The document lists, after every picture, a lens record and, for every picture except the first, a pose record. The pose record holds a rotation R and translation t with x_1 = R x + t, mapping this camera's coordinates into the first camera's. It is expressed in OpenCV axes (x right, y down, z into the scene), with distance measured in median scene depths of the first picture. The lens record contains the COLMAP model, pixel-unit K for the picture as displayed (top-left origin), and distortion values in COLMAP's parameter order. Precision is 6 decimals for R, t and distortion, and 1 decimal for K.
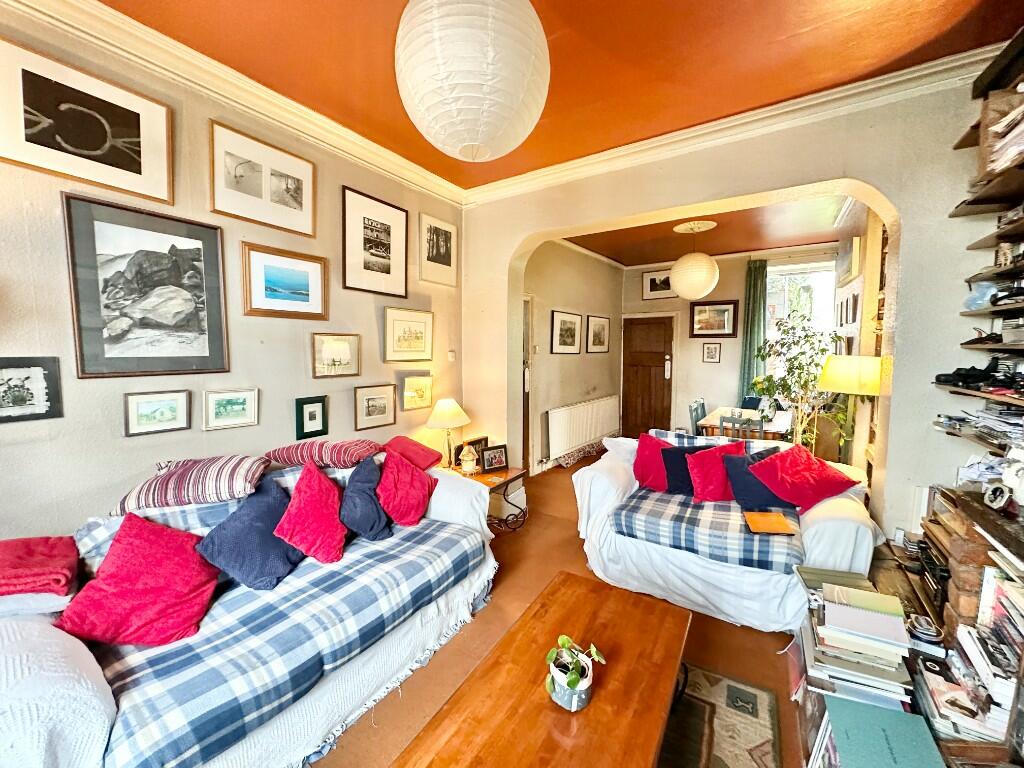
lens RADIAL K [[408.2, 0, 512.0], [0, 408.2, 384.0], [0, 0, 1]] dist [-0.001295, 0.000175]
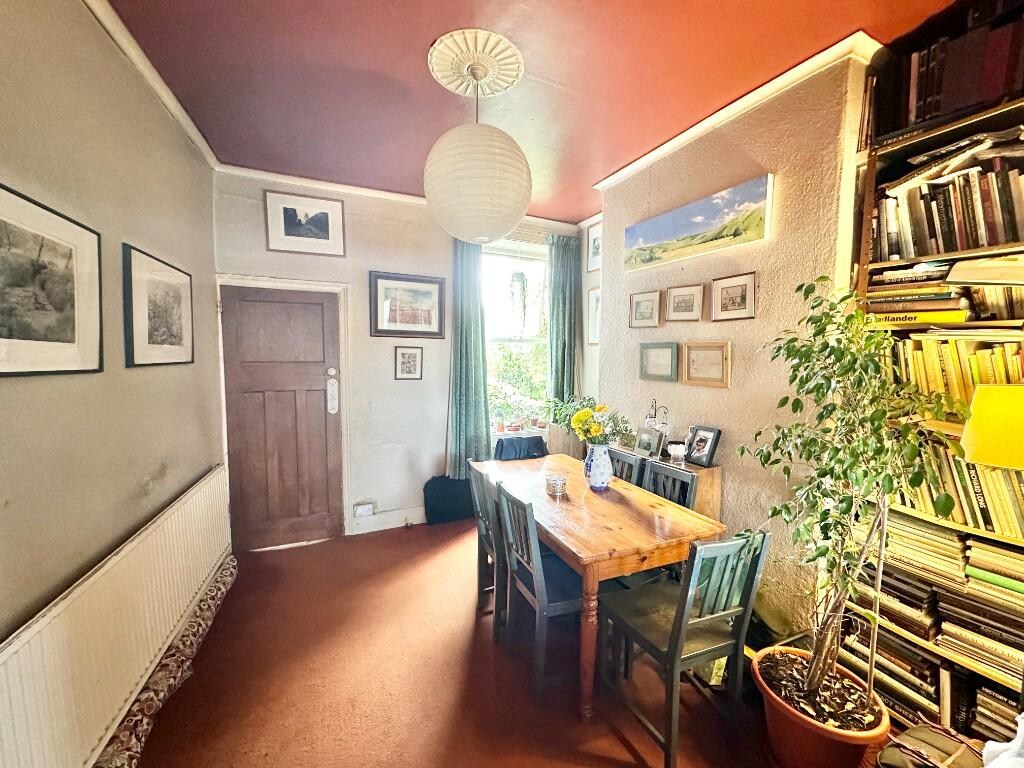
lens RADIAL K [[408.2, 0, 512.0], [0, 408.2, 384.0], [0, 0, 1]] dist [-0.001295, 0.000175]
pose [[0.532555, -0.048943, 0.844979, 0.069667], [0.054459, 0.998239, 0.023496, -0.050344], [-0.844642, 0.033504, 0.534283, 0.538548]]
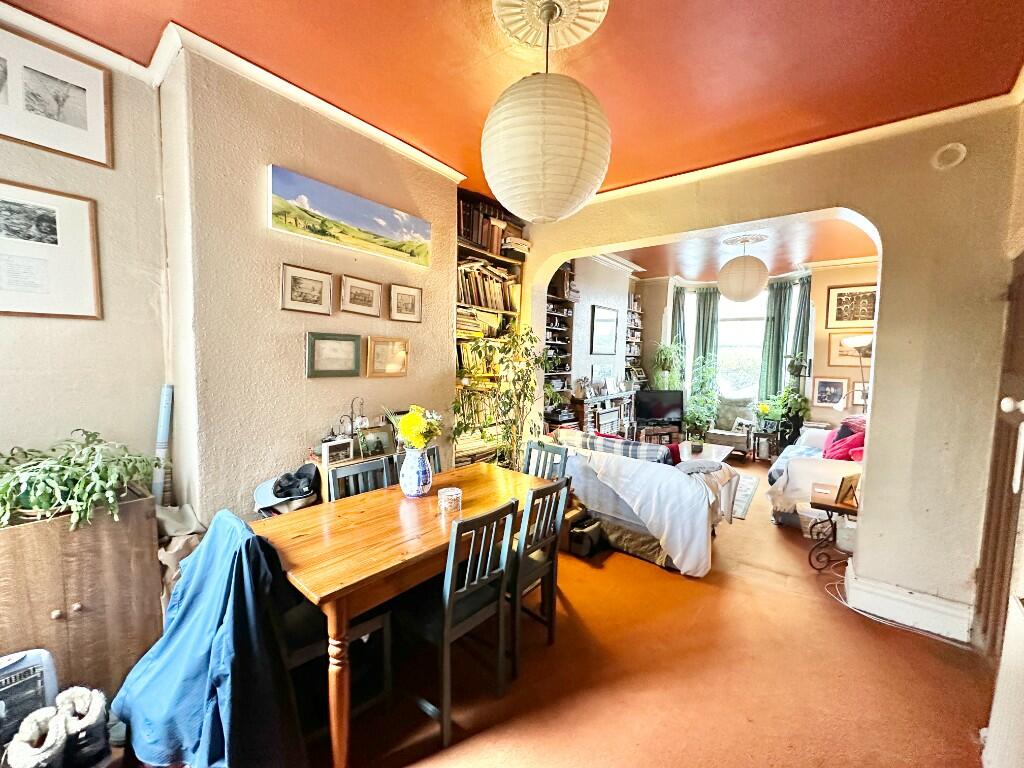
lens RADIAL K [[408.2, 0, 512.0], [0, 408.2, 384.0], [0, 0, 1]] dist [-0.001295, 0.000175]
pose [[-0.993379, -0.029526, 0.111028, 0.525225], [-0.012795, 0.988831, 0.148488, -0.120741], [-0.114172, 0.146084, -0.982662, 1.404029]]
